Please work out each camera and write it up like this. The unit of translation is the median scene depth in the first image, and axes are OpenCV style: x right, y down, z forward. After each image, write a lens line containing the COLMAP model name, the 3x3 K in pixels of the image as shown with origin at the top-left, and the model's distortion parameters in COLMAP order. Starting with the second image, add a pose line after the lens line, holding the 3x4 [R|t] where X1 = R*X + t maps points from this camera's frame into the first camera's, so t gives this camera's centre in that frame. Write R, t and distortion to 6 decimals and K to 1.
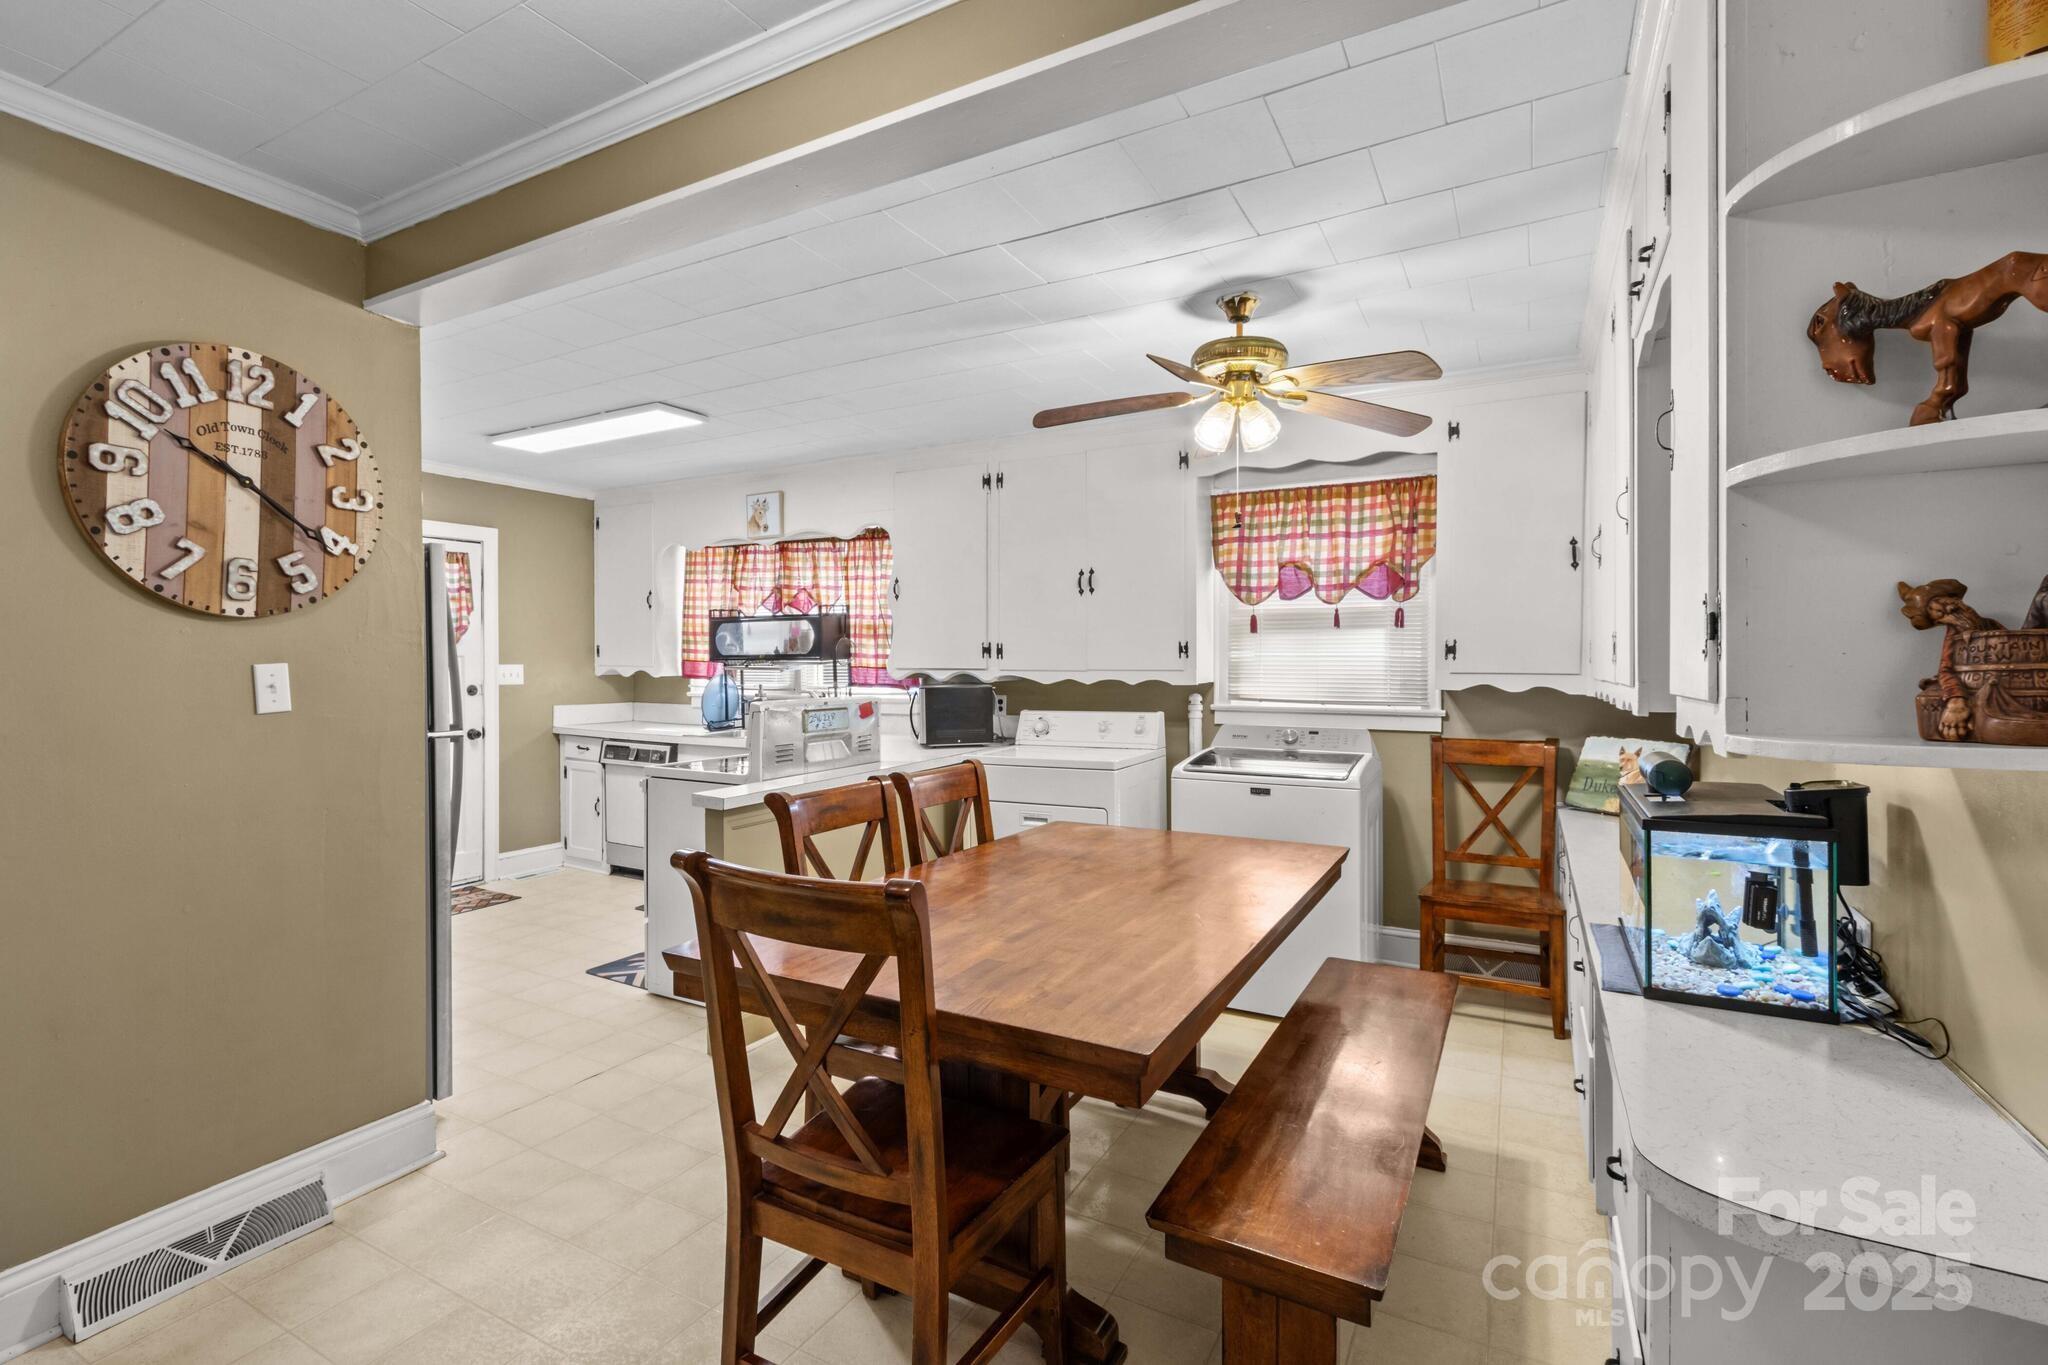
lens RADIAL K [[937.2, 0, 991.4], [0, 937.2, 672.1], [0, 0, 1]] dist [0.000213, -0.000068]
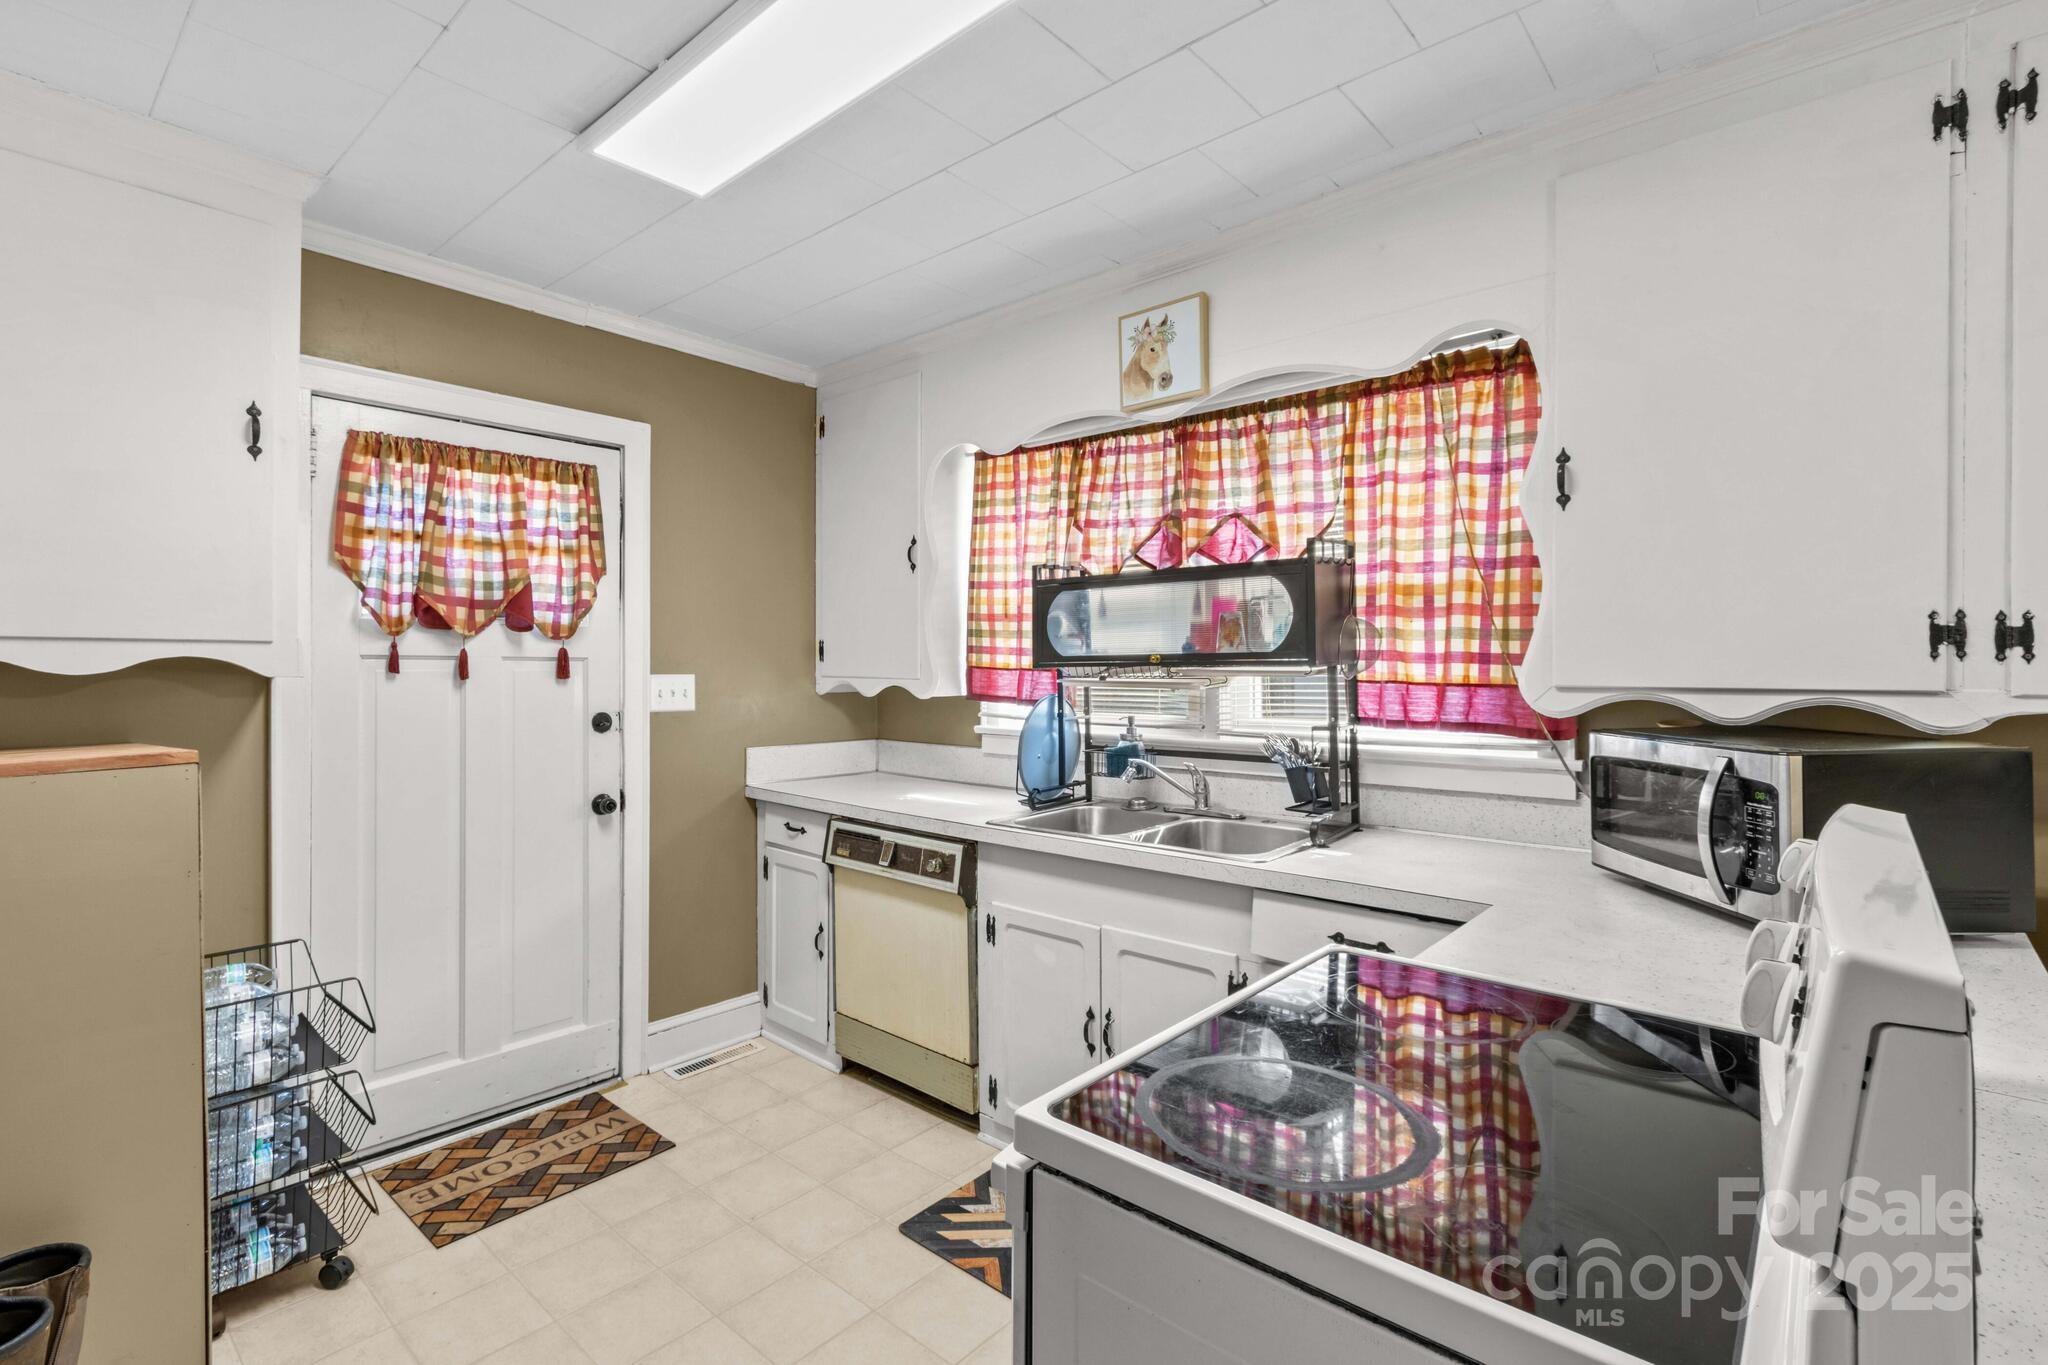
lens RADIAL K [[937.2, 0, 991.4], [0, 937.2, 672.1], [0, 0, 1]] dist [0.000213, -0.000068]
pose [[0.977201, 0.001805, -0.212307, -0.225822], [-0.003994, 0.999943, -0.009884, -0.005045], [0.212277, 0.010507, 0.977153, 0.530929]]
